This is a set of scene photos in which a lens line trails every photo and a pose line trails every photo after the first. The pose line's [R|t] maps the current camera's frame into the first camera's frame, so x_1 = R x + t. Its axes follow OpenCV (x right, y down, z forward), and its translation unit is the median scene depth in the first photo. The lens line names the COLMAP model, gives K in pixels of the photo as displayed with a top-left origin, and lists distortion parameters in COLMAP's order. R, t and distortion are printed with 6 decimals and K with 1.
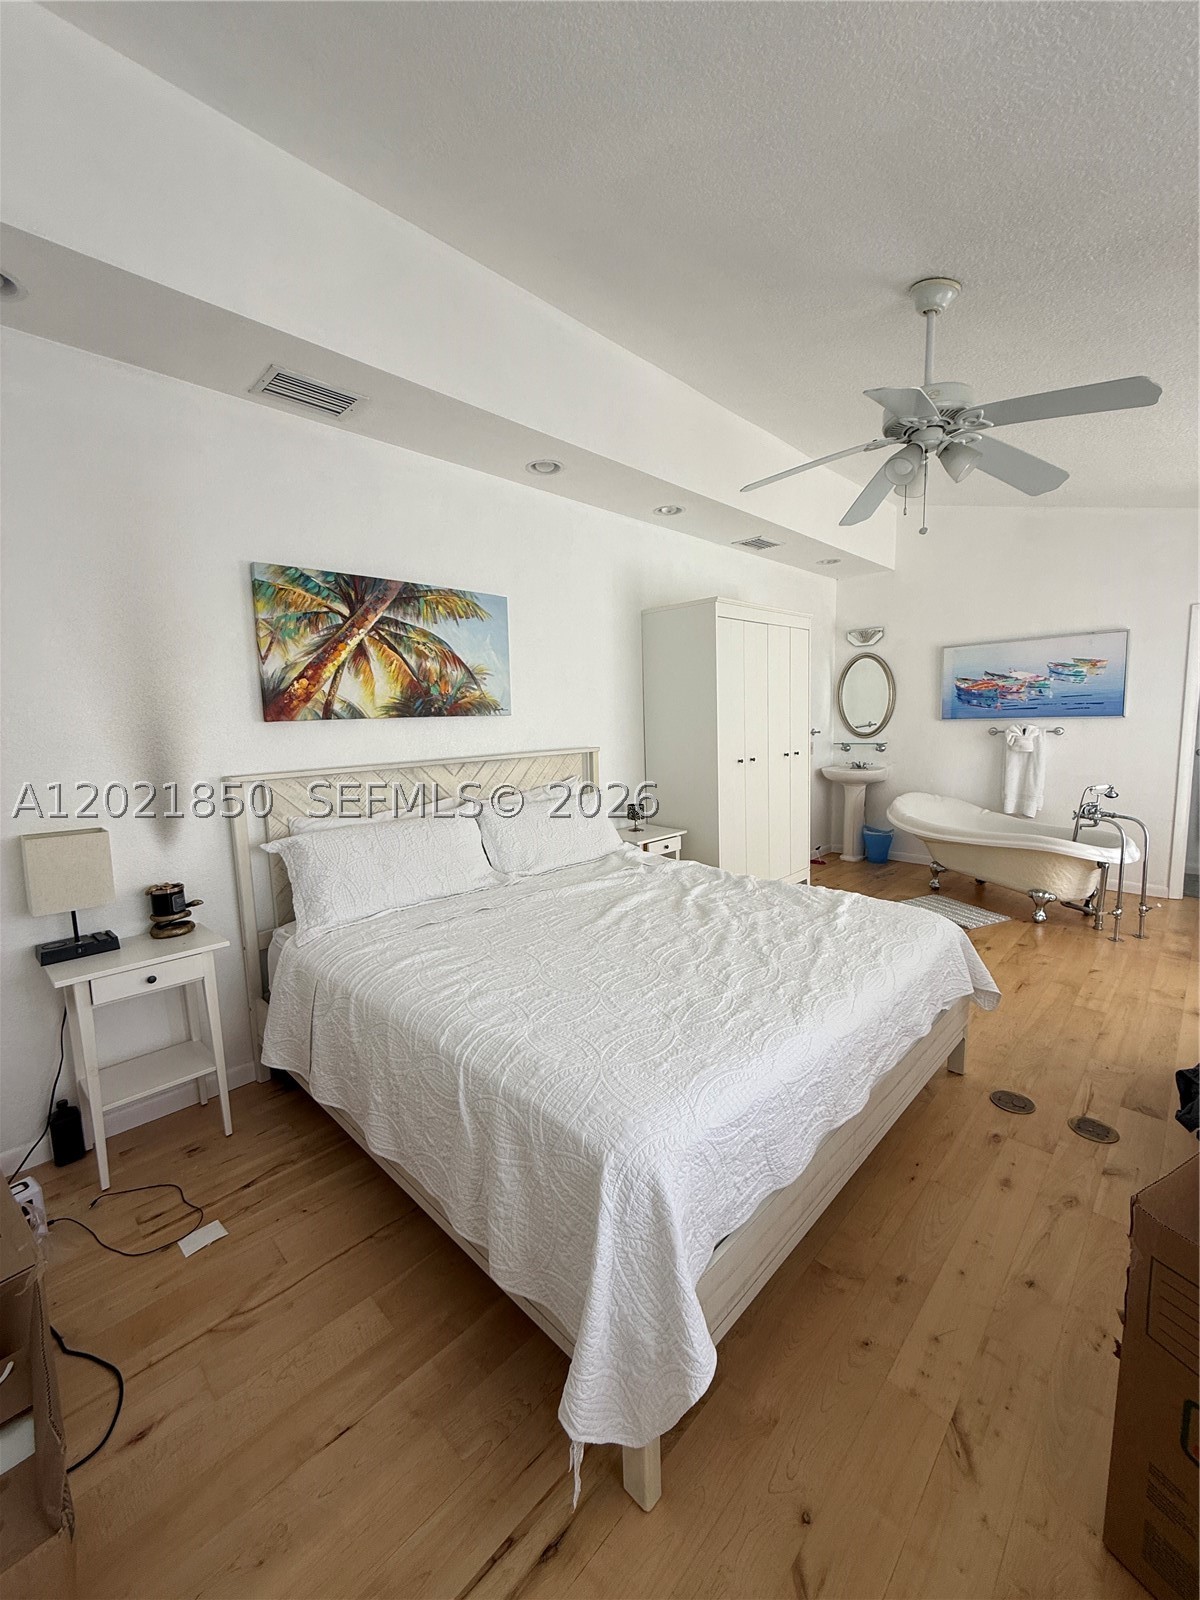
lens RADIAL K [[637.1, 0, 599.7], [0, 637.1, 792.9], [0, 0, 1]] dist [0.001317, 0.000116]
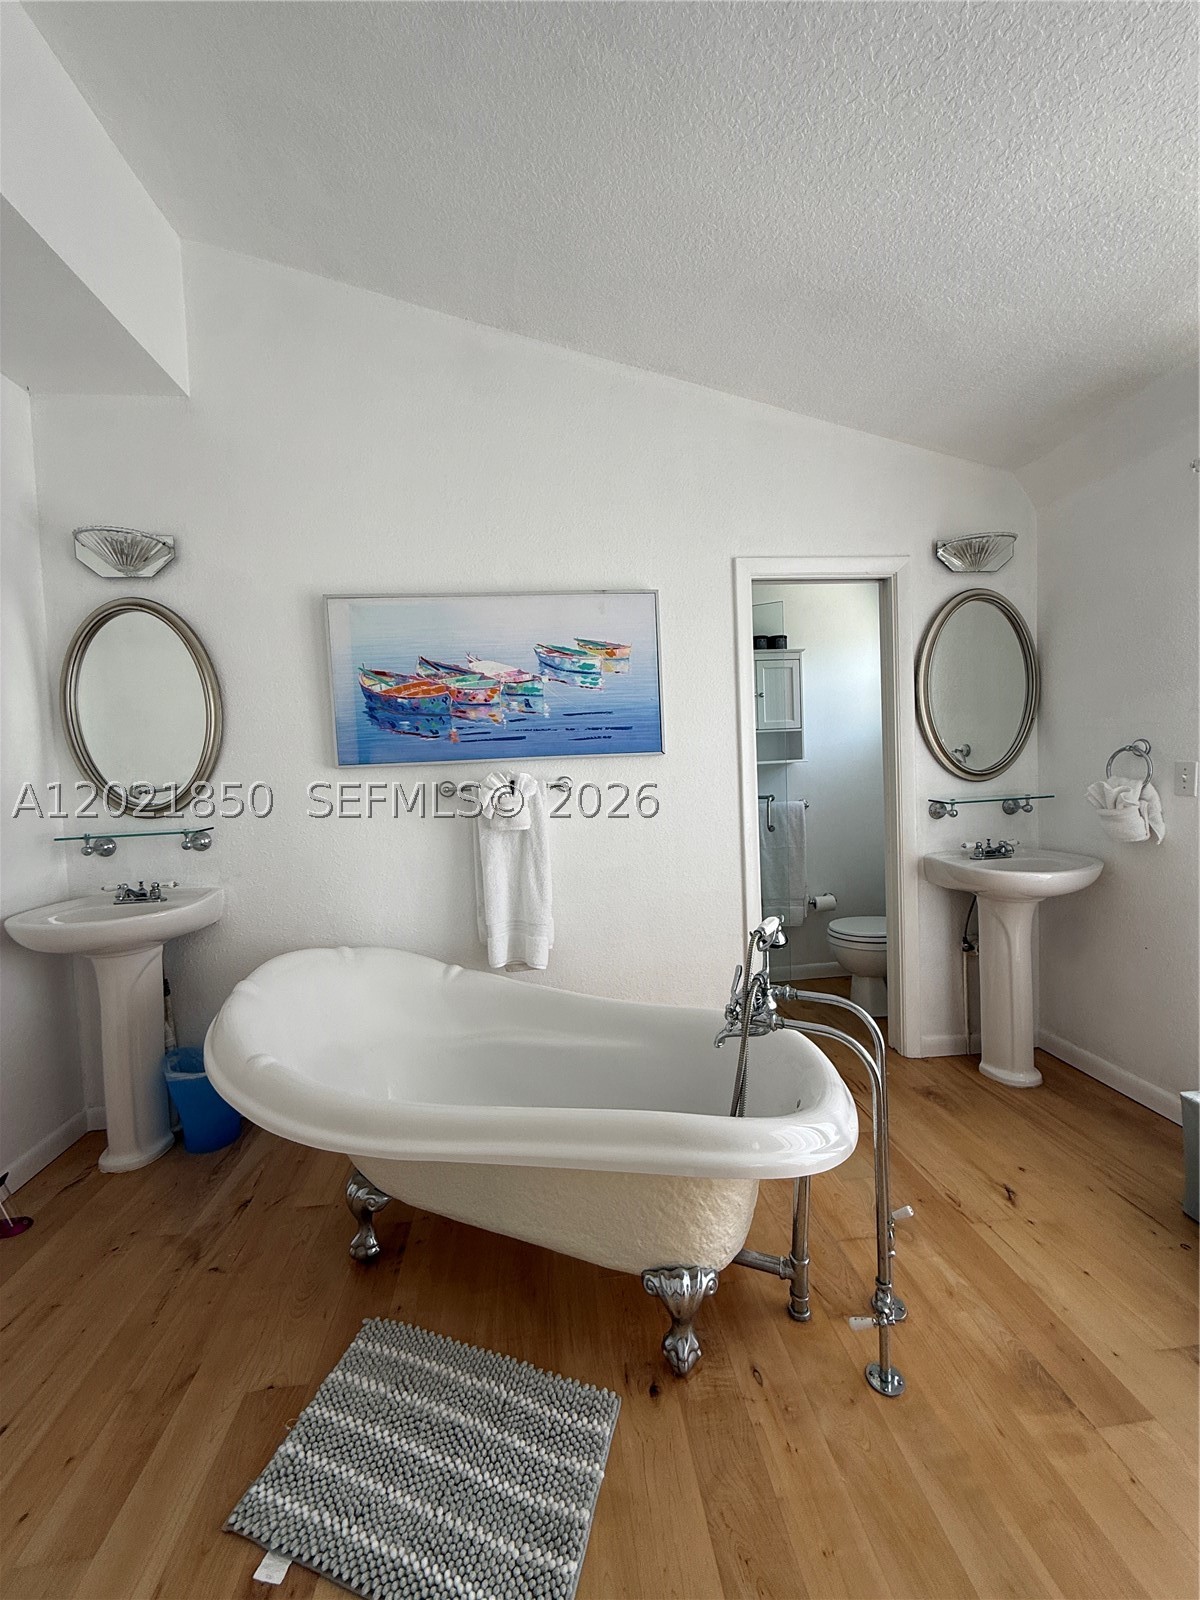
lens RADIAL K [[637.1, 0, 597.2], [0, 637.1, 788.3], [0, 0, 1]] dist [0.001317, 0.000116]
pose [[0.639086, -0.041038, 0.768039, 0.338998], [0.113434, 0.992685, -0.041348, -0.066836], [-0.760724, 0.113547, 0.639066, 0.635445]]
